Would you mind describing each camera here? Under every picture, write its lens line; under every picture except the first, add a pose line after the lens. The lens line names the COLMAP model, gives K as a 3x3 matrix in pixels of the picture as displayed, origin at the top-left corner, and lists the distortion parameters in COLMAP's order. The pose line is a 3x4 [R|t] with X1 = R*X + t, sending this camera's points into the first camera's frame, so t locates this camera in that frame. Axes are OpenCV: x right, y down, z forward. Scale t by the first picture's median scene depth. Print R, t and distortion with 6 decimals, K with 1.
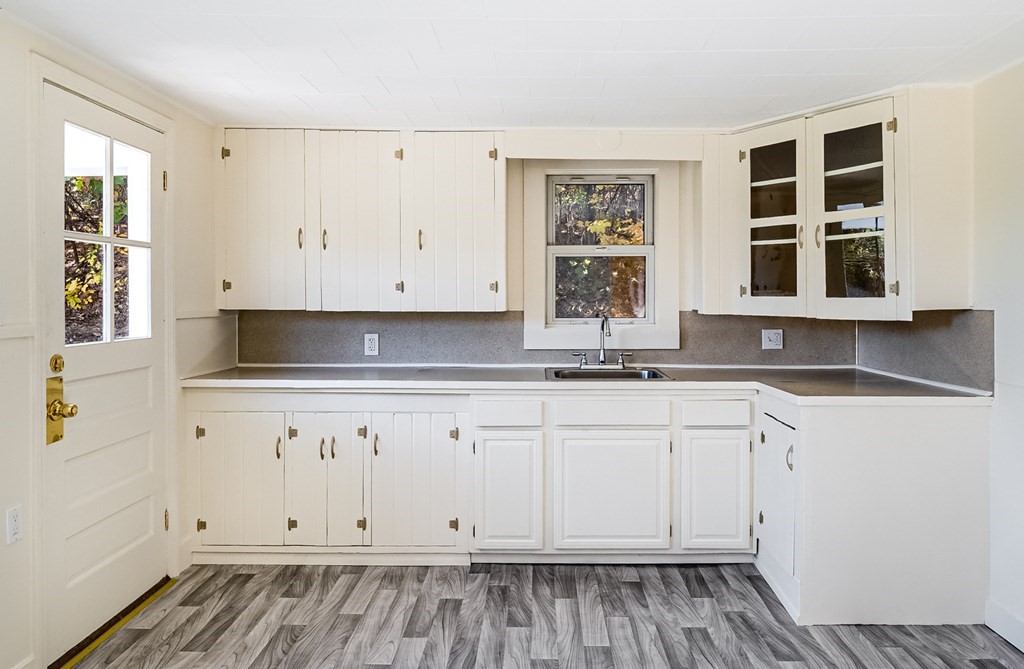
lens RADIAL K [[685.2, 0, 530.7], [0, 685.2, 312.4], [0, 0, 1]] dist [-0.031738, -0.001870]
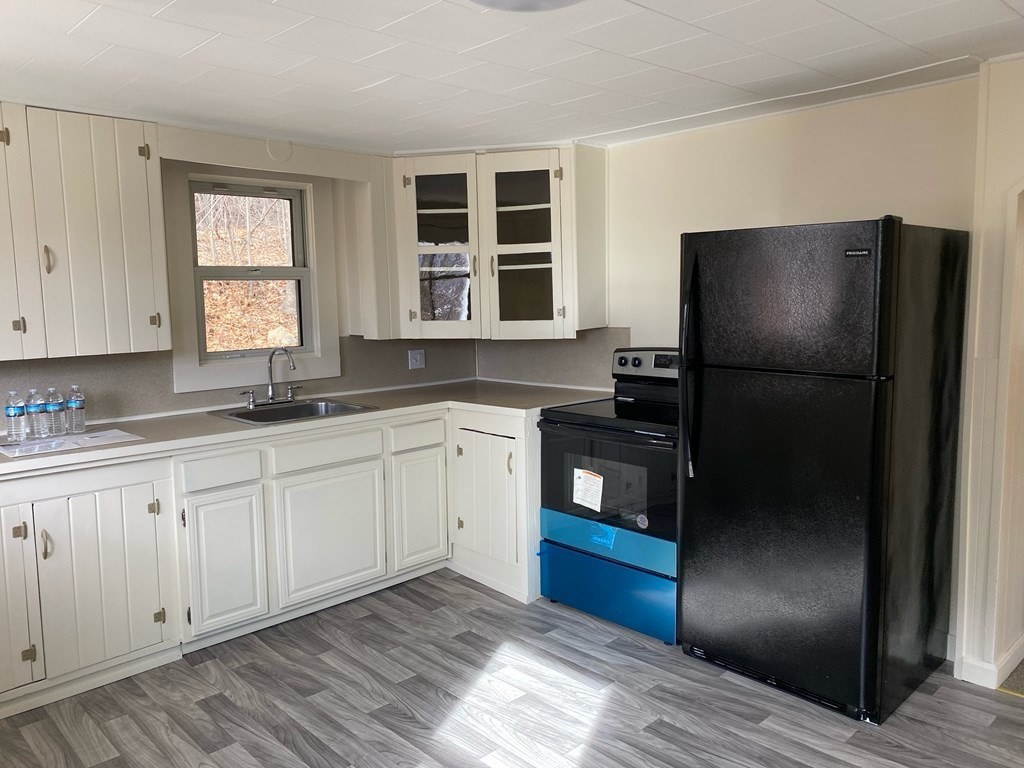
lens RADIAL K [[807.4, 0, 508.5], [0, 807.4, 380.2], [0, 0, 1]] dist [0.046463, -0.021566]
pose [[0.717541, -0.091341, 0.690501, -0.442044], [0.038949, 0.995075, 0.091156, -0.040438], [-0.695426, -0.038514, 0.717565, 0.023726]]
